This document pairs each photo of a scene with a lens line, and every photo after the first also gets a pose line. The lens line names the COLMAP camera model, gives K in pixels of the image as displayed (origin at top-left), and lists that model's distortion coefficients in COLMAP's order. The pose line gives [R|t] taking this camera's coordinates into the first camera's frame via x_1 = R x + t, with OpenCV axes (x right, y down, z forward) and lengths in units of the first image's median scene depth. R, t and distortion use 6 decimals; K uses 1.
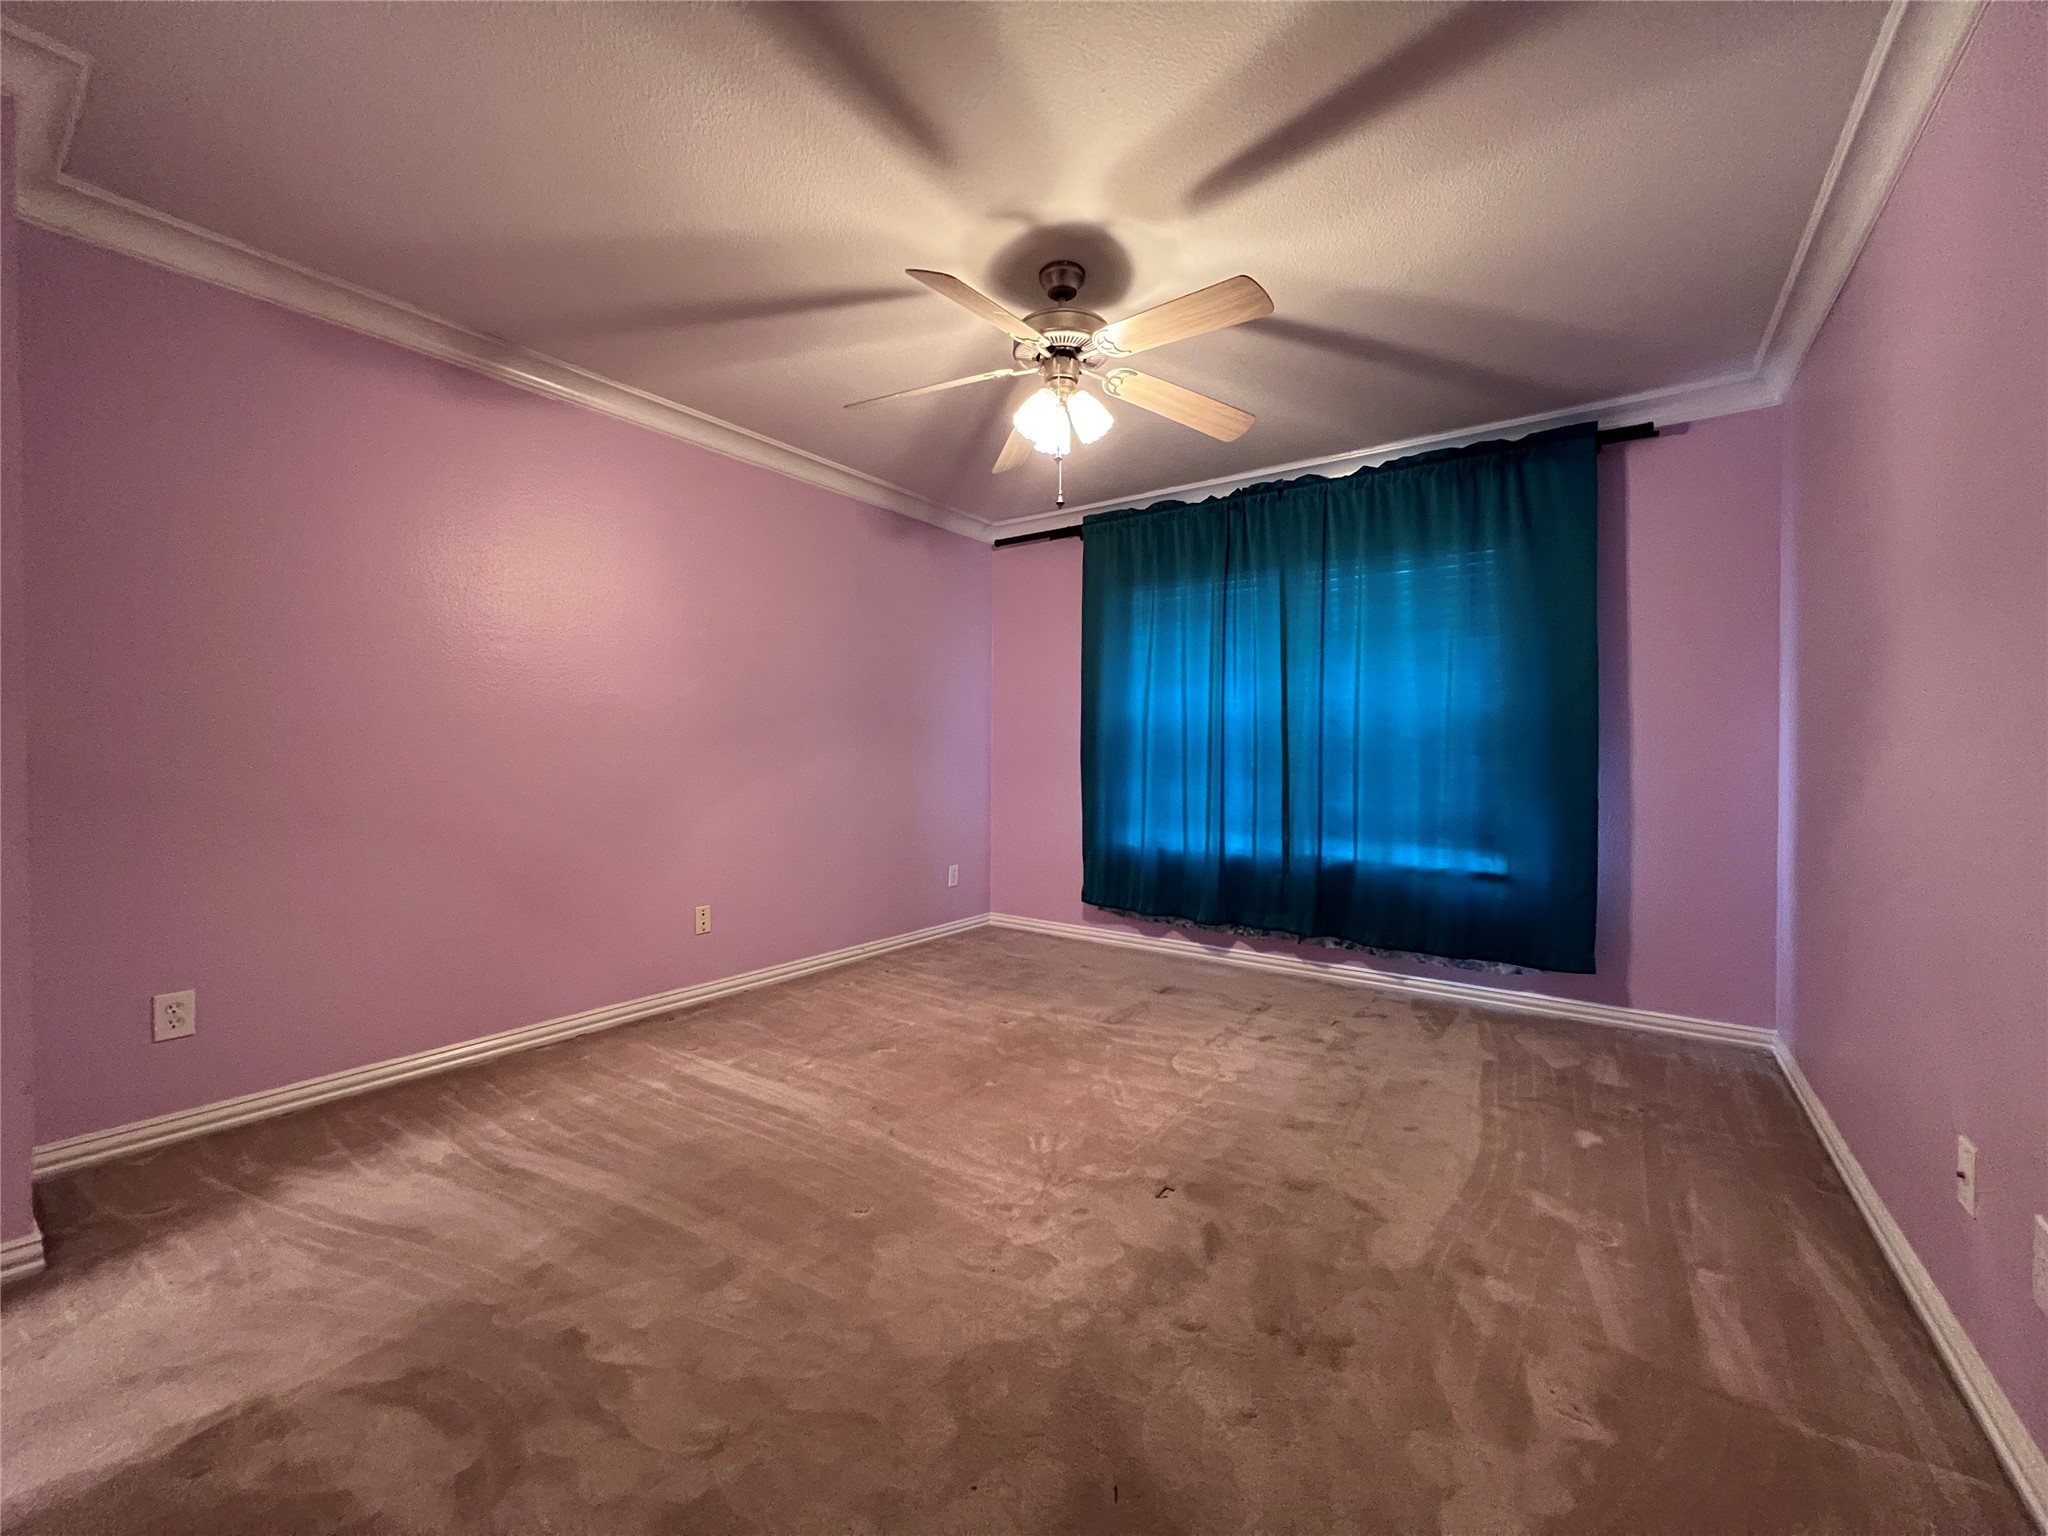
lens RADIAL K [[814.3, 0, 1013.7], [0, 814.3, 768.5], [0, 0, 1]] dist [-0.002883, 0.000385]
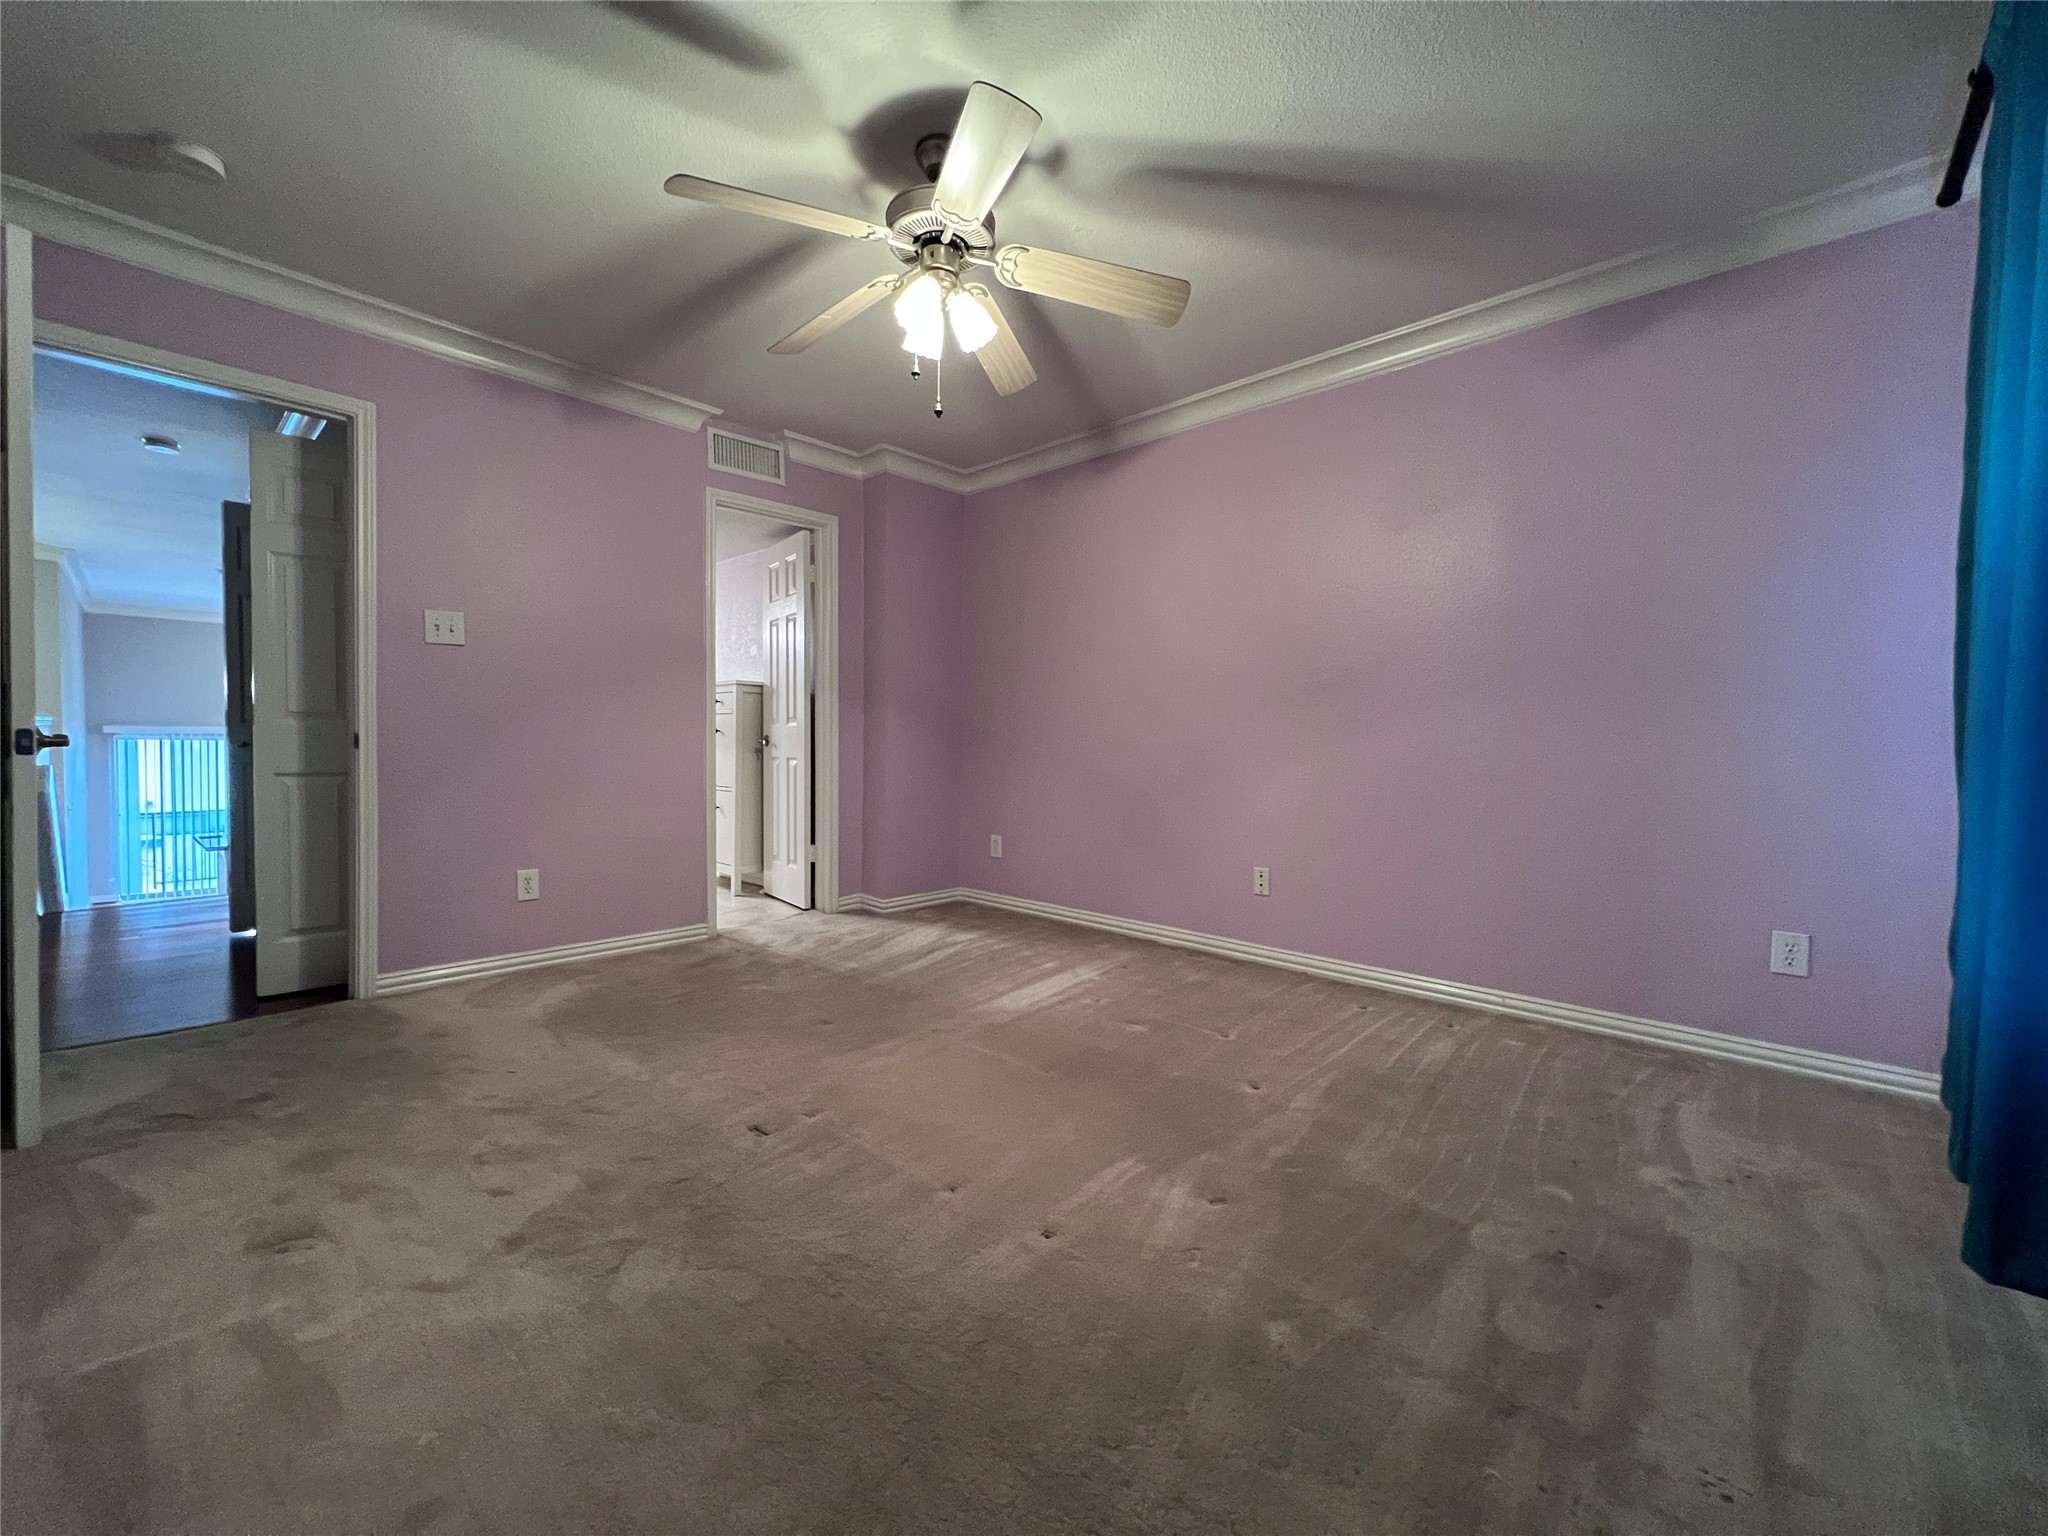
lens RADIAL K [[814.3, 0, 1016.8], [0, 814.3, 777.3], [0, 0, 1]] dist [-0.002883, 0.000385]
pose [[-0.116613, 0.042135, -0.992283, 0.820589], [-0.023295, 0.998709, 0.045145, 0.024038], [0.992904, 0.028380, -0.115481, 1.031901]]
